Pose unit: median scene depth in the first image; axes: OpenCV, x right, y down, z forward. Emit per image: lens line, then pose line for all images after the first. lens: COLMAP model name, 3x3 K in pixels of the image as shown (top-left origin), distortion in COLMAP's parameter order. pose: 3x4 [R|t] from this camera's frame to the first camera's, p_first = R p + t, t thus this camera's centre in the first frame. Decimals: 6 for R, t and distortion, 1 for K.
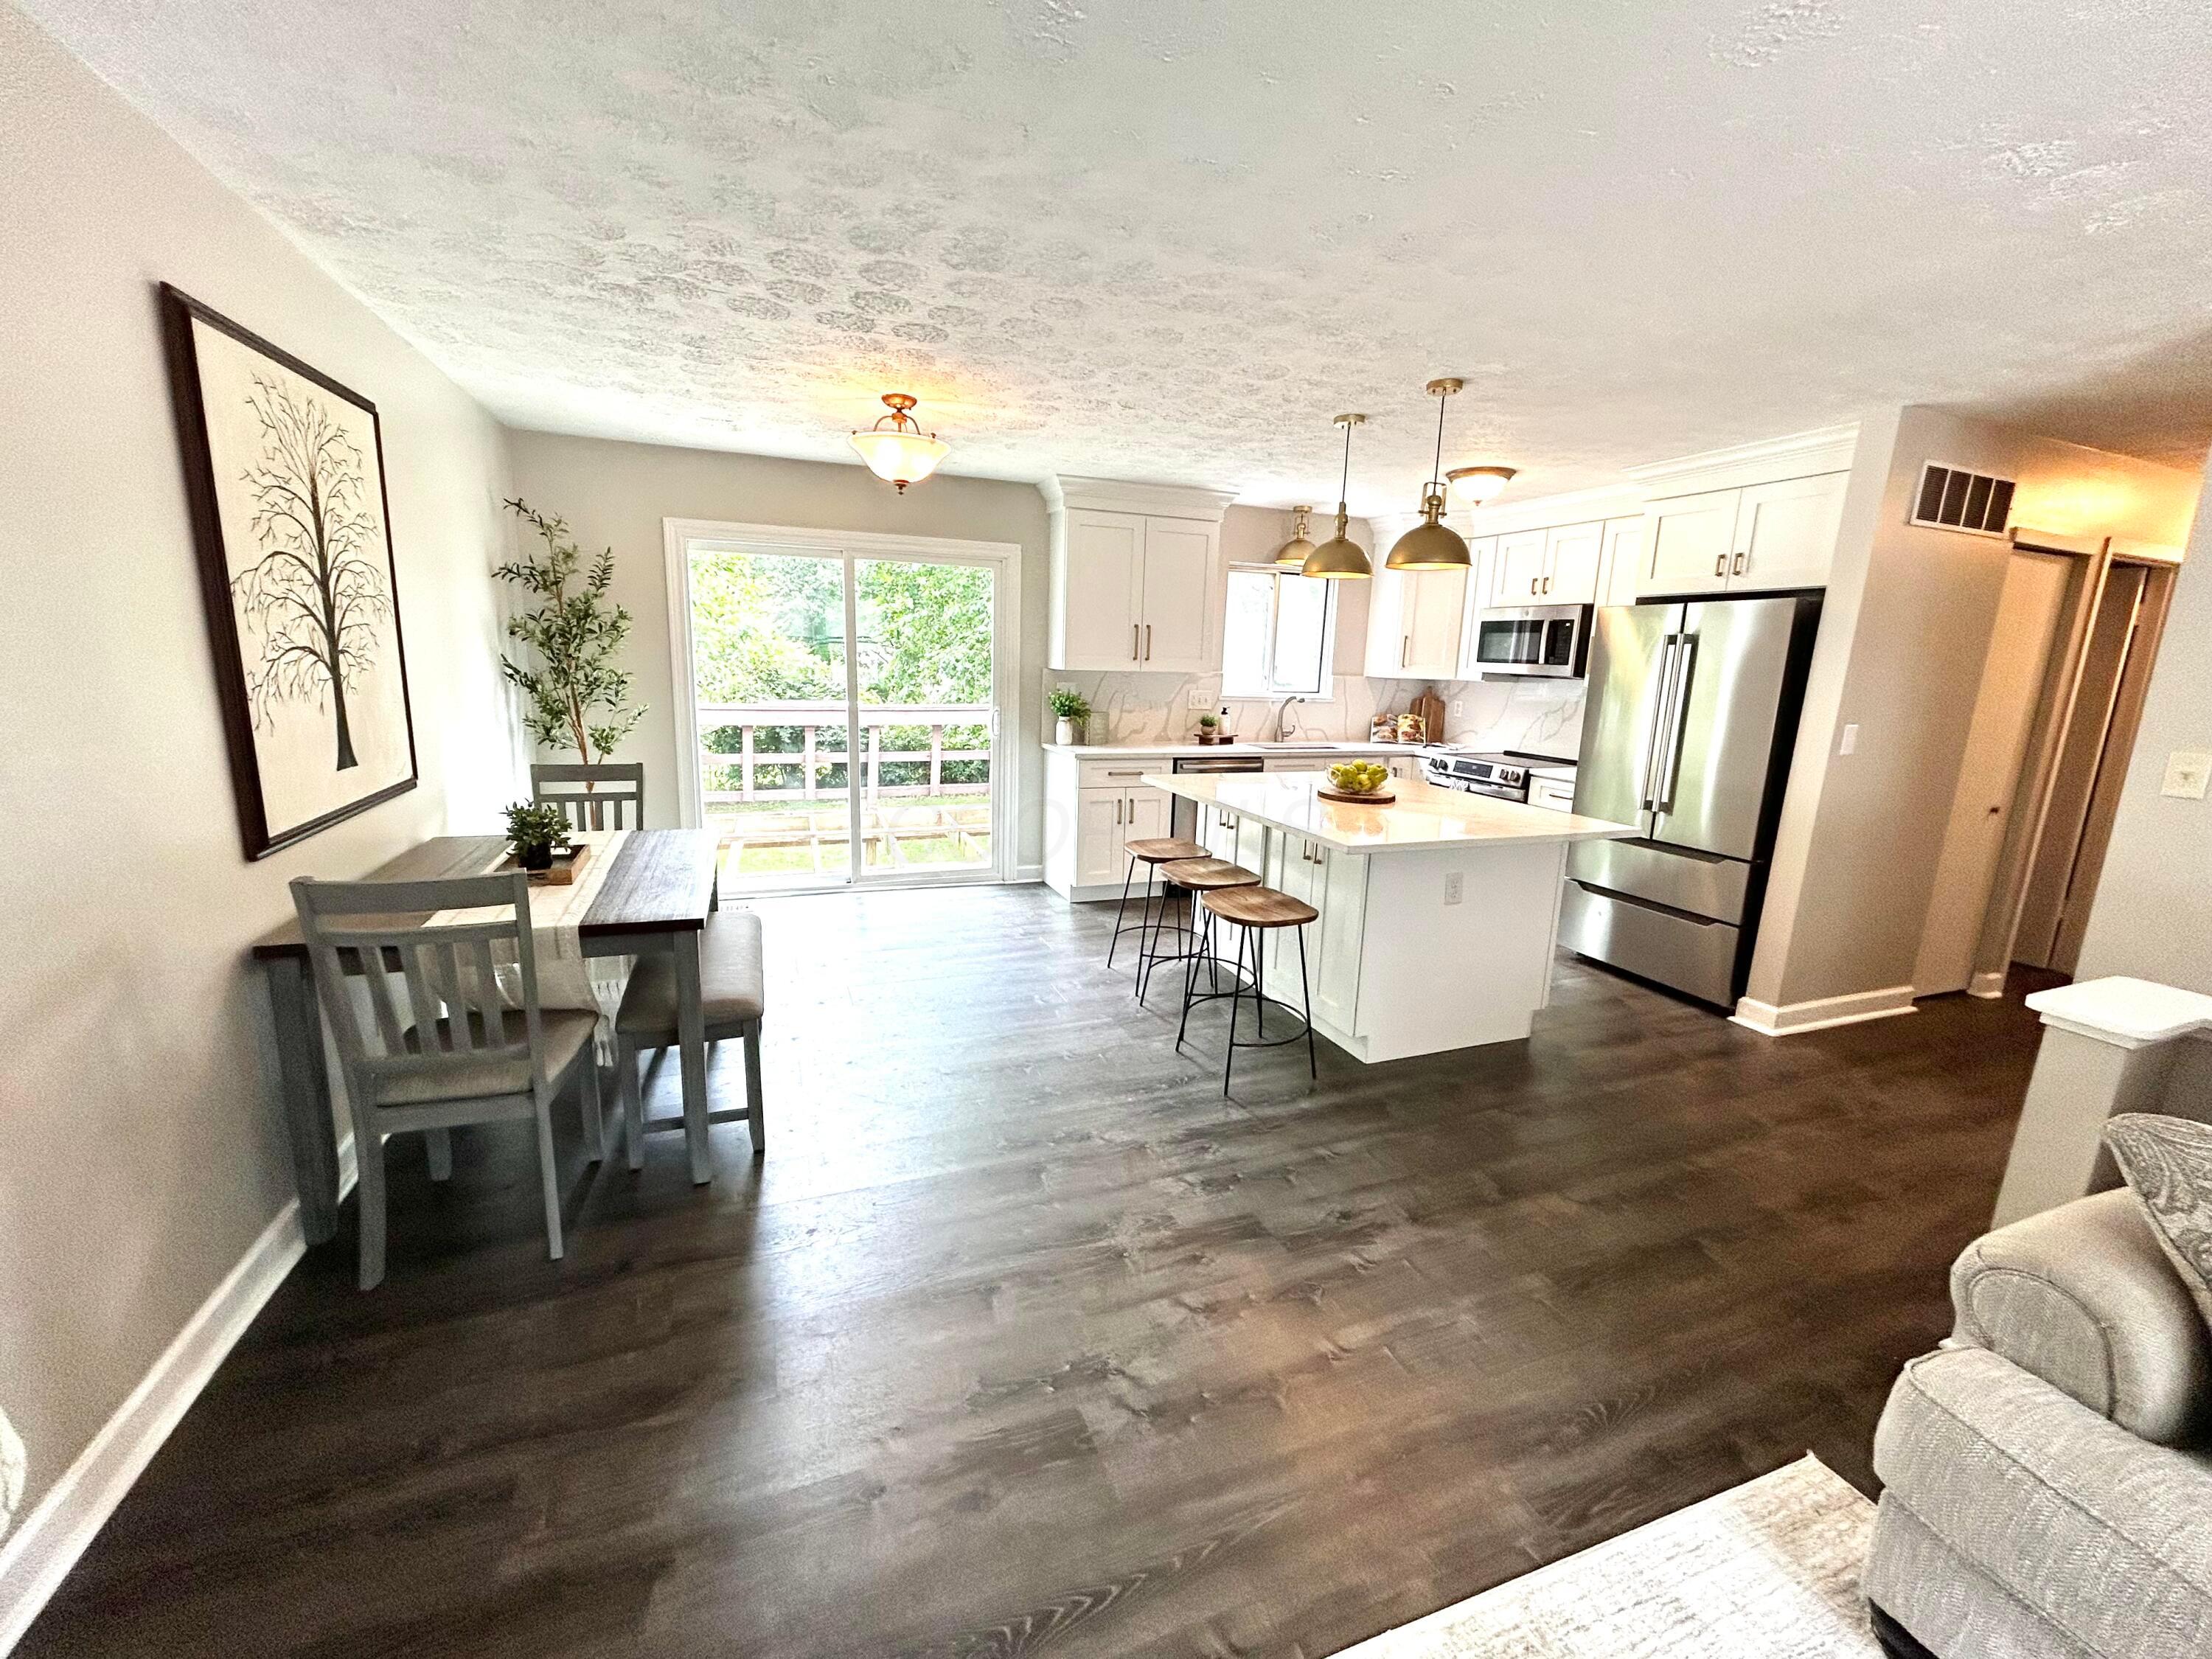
lens RADIAL K [[885.6, 0, 1107.4], [0, 885.6, 832.4], [0, 0, 1]] dist [-0.001537, 0.001758]
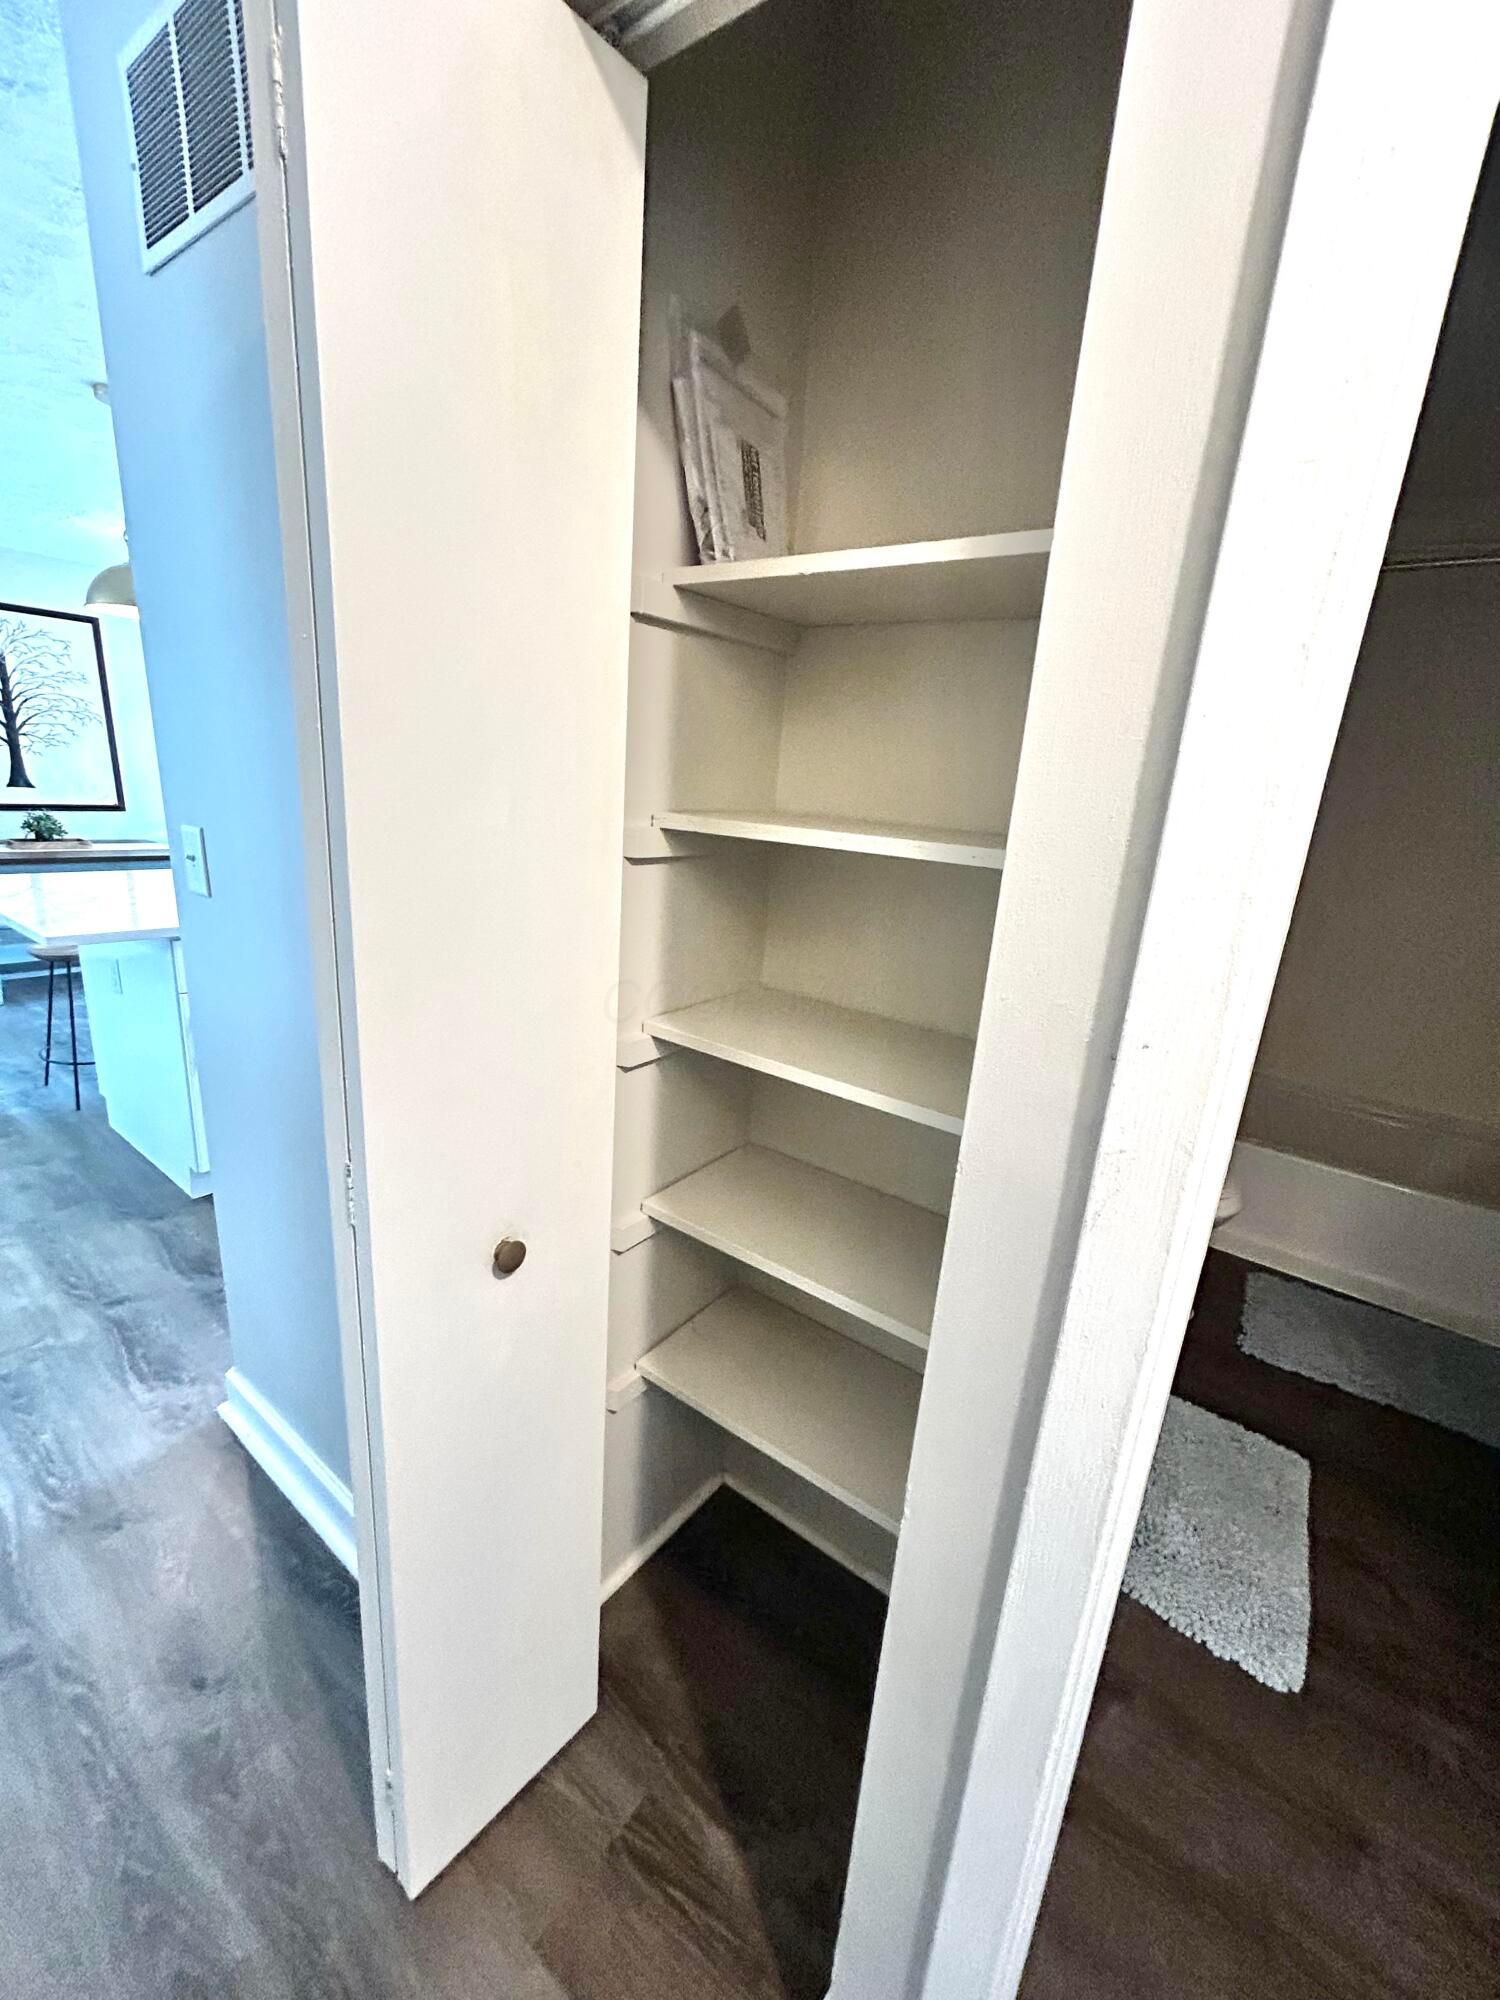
lens RADIAL K [[800.8, 0, 741.3], [0, 800.8, 1001.5], [0, 0, 1]] dist [-0.001537, 0.001758]
pose [[0.529865, 0.228572, -0.816699, 1.174227], [-0.226243, 0.966194, 0.123628, -0.132898], [0.817347, 0.119266, 0.563665, 0.886229]]
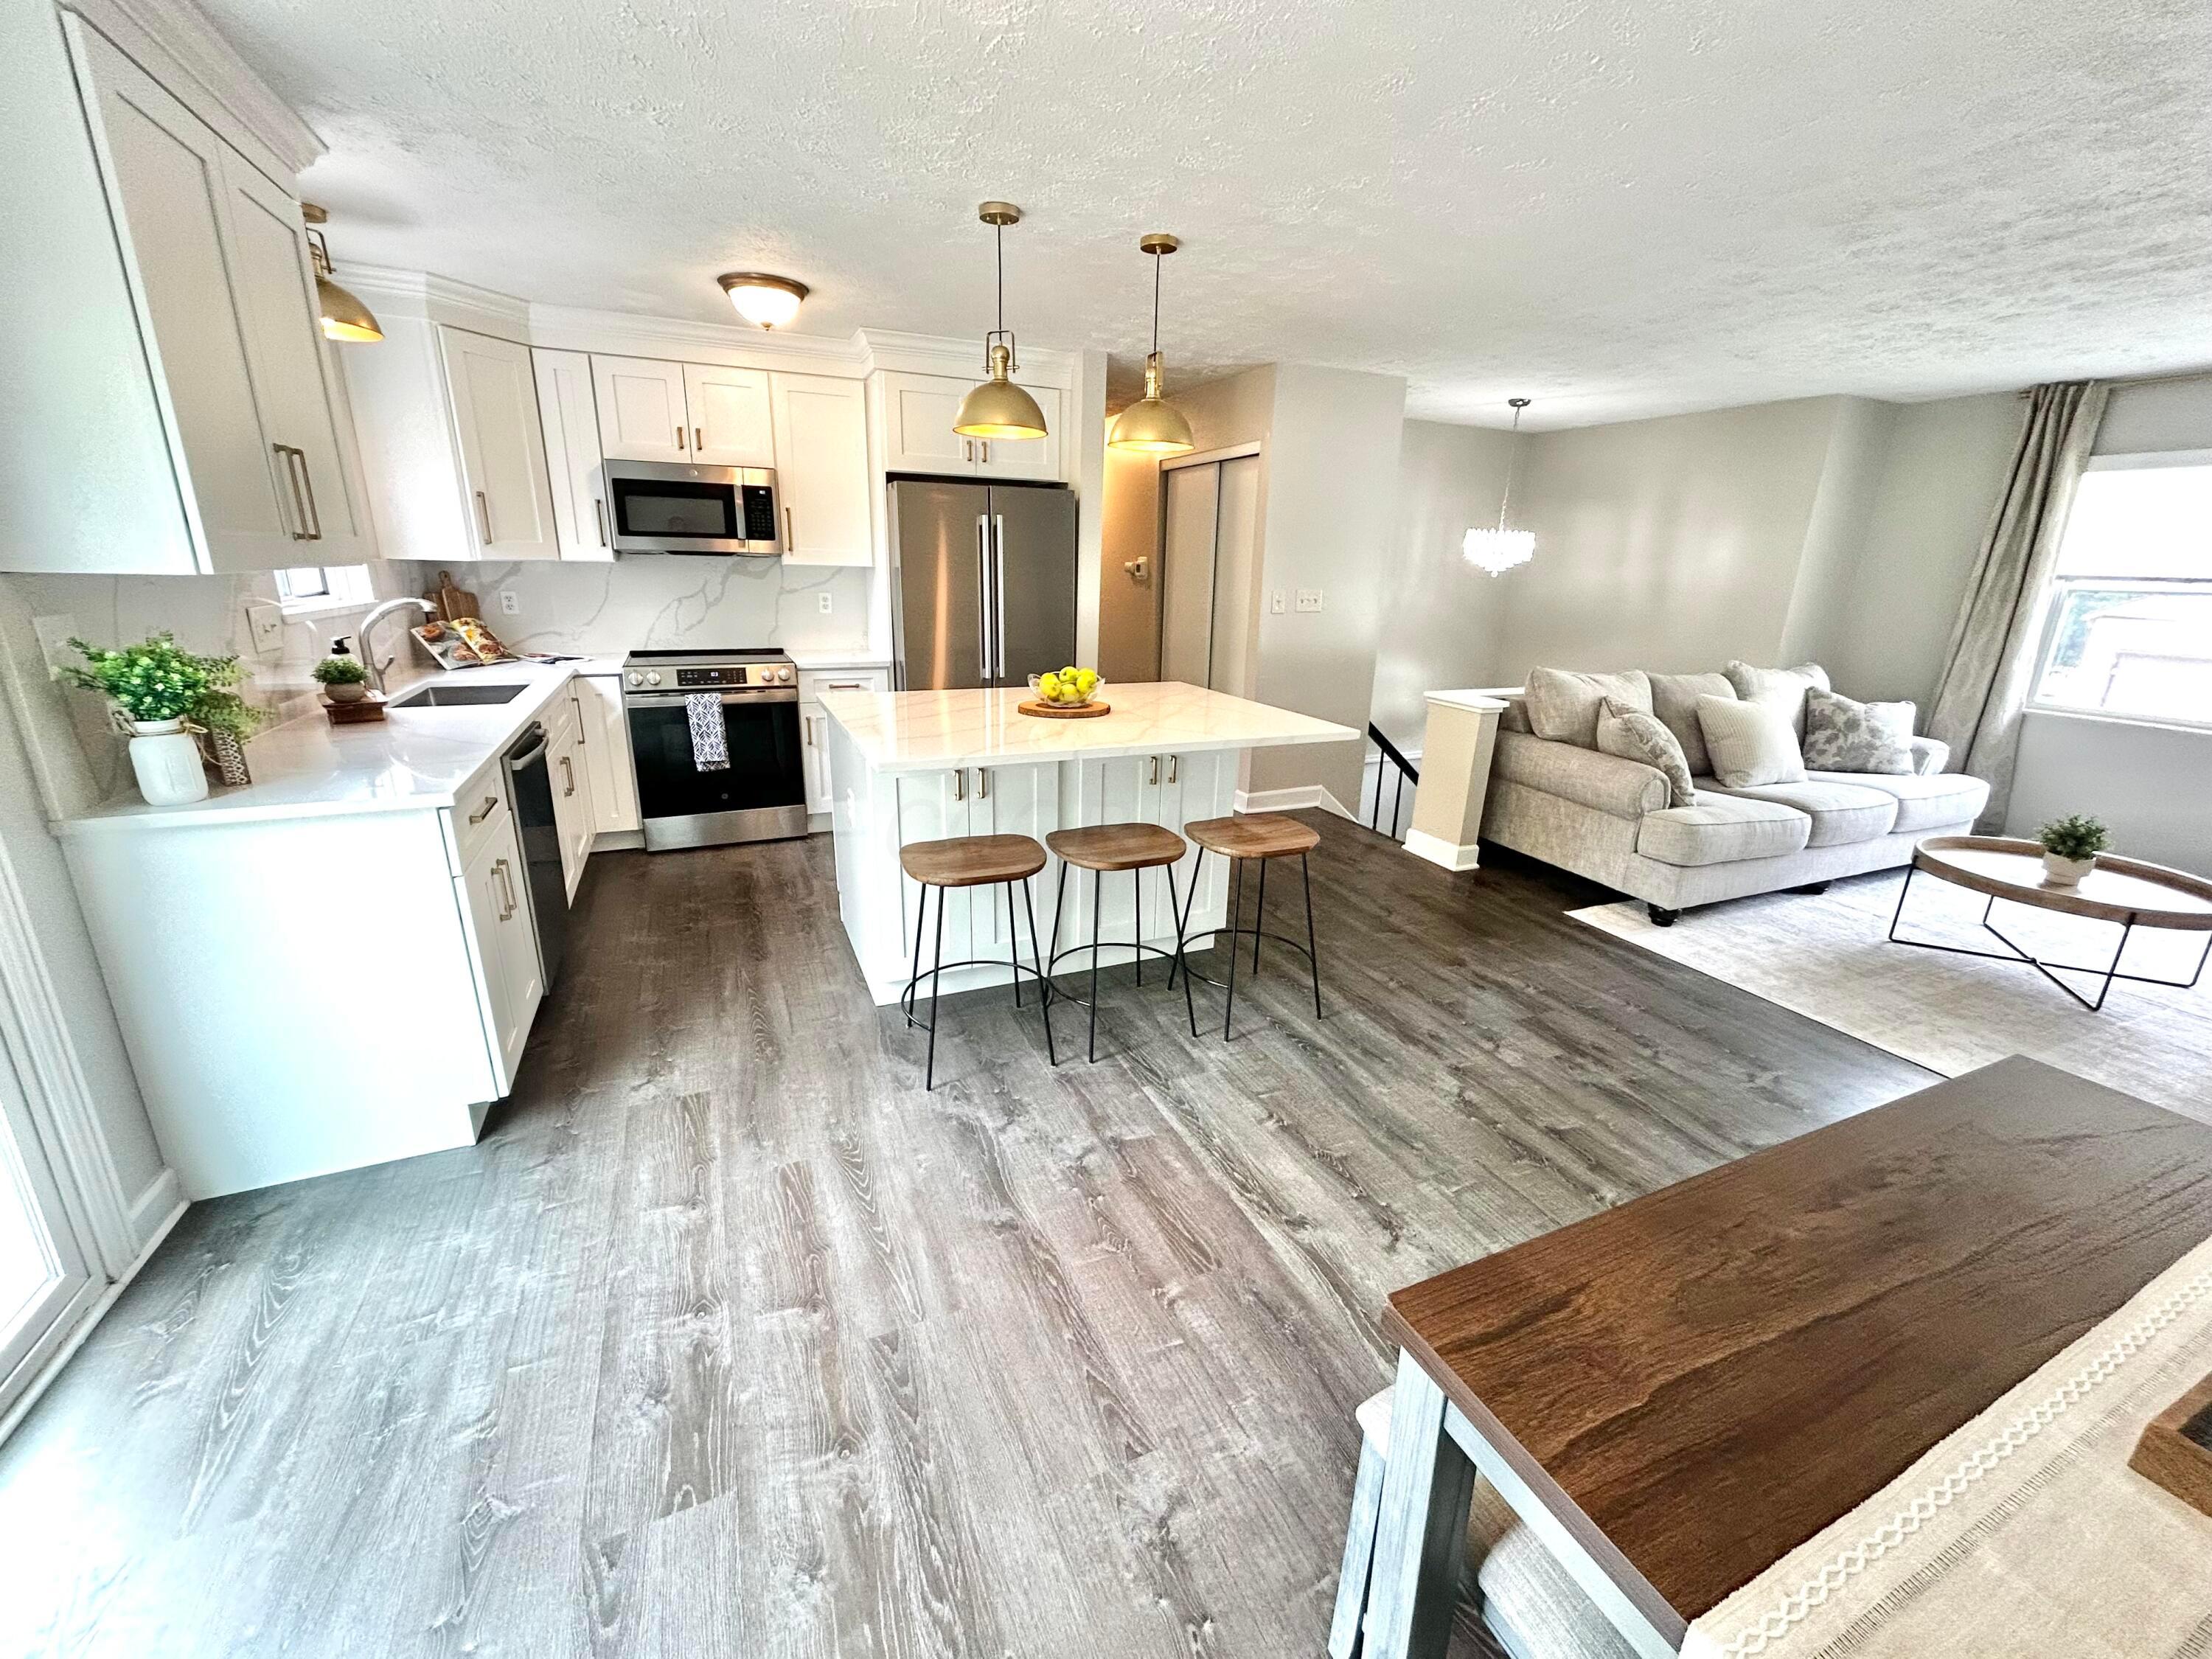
lens RADIAL K [[885.6, 0, 1111.6], [0, 885.6, 824.5], [0, 0, 1]] dist [-0.001537, 0.001758]
pose [[-0.049669, -0.317920, 0.946816, -0.543065], [0.170514, 0.931369, 0.321678, -0.194280], [-0.984103, 0.177423, 0.007949, 0.910401]]
